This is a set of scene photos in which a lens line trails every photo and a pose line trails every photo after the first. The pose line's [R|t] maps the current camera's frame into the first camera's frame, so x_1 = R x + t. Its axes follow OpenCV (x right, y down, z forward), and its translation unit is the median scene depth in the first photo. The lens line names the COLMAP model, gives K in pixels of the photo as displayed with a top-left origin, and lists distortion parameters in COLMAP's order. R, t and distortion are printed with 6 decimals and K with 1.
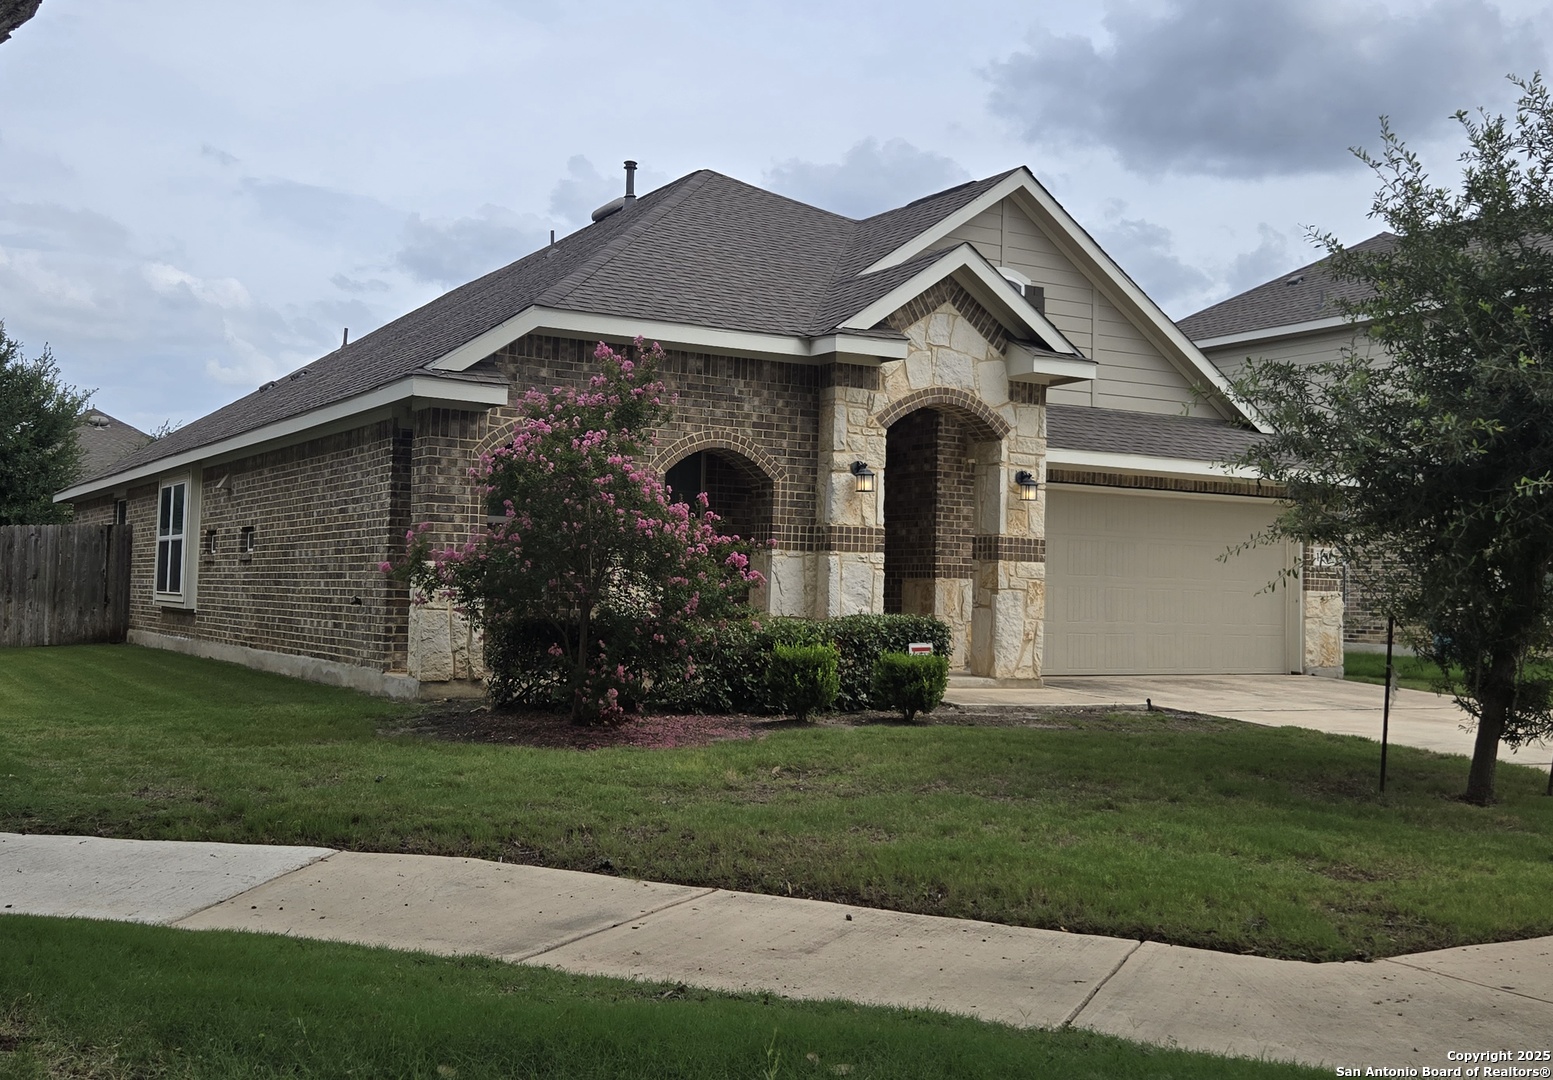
lens RADIAL K [[1655.3, 0, 776.5], [0, 1655.3, 540.0], [0, 0, 1]] dist [0.016000, 0.004498]
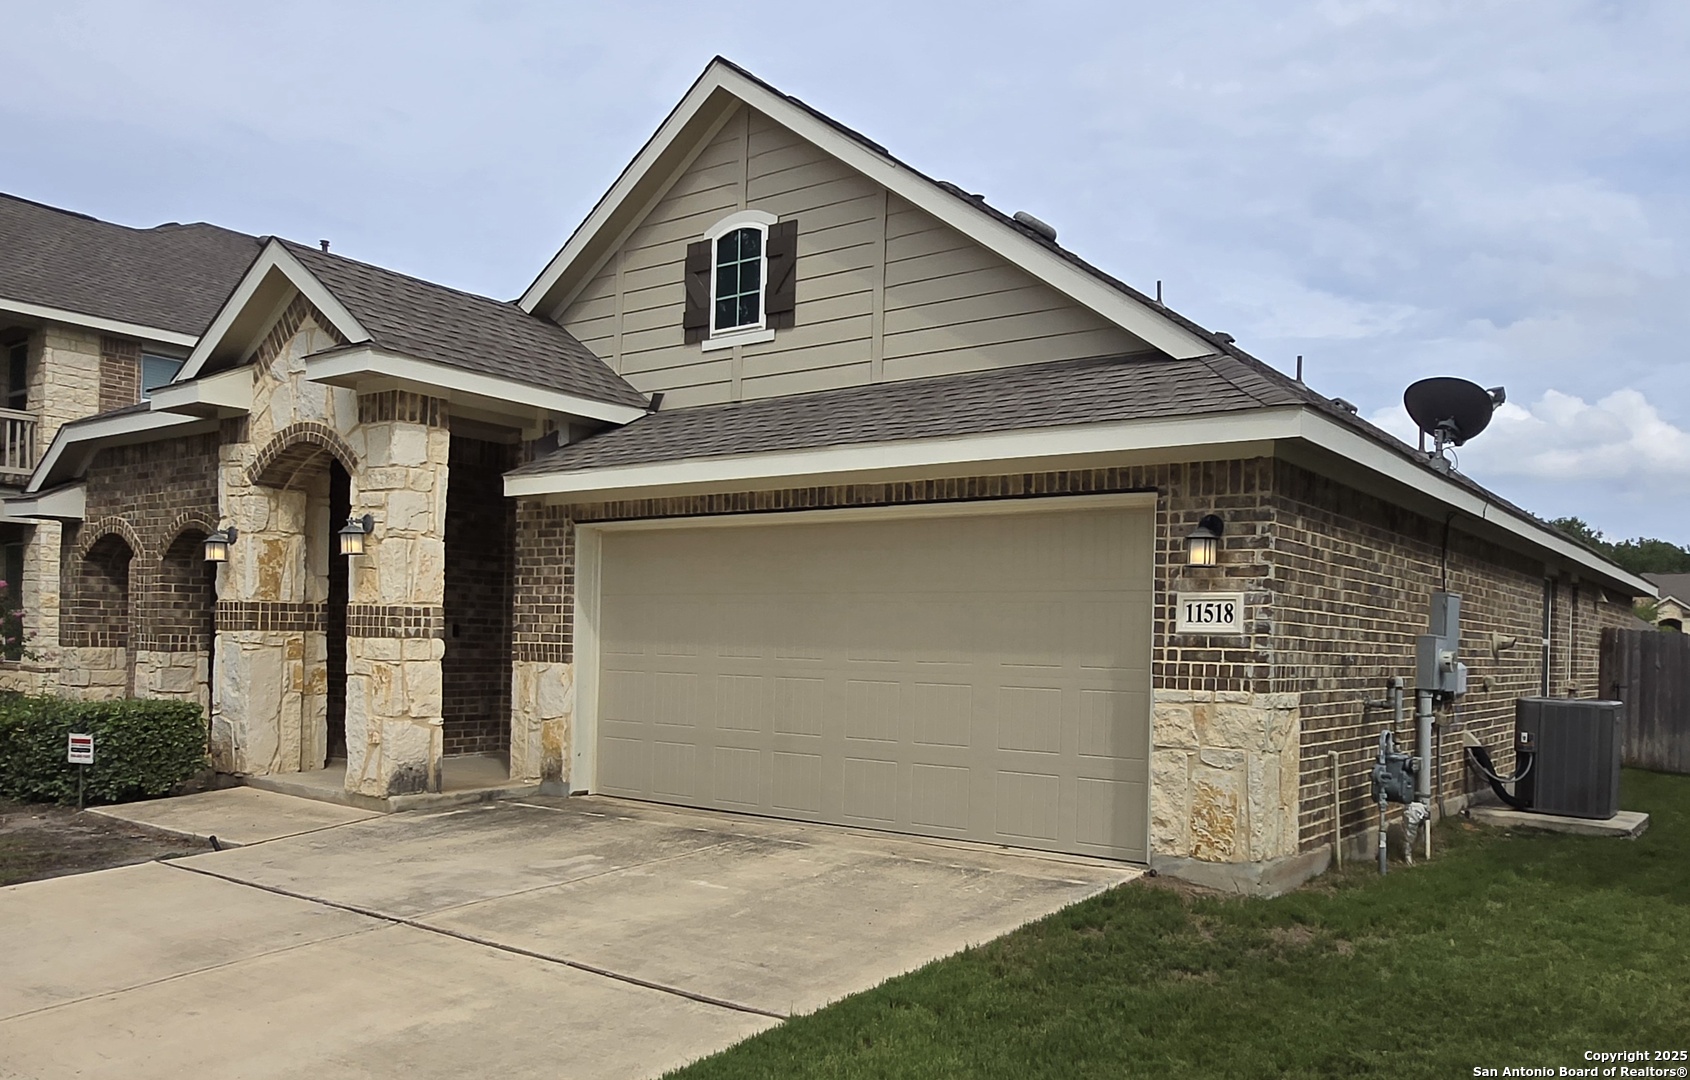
lens RADIAL K [[1293.6, 0, 844.9], [0, 1293.6, 660.3], [0, 0, 1]] dist [-0.008037, -0.000560]
pose [[0.397061, -0.003989, -0.917784, 0.758342], [0.017640, 0.999839, 0.003286, 0.024920], [0.917623, -0.017494, 0.397067, 0.962381]]
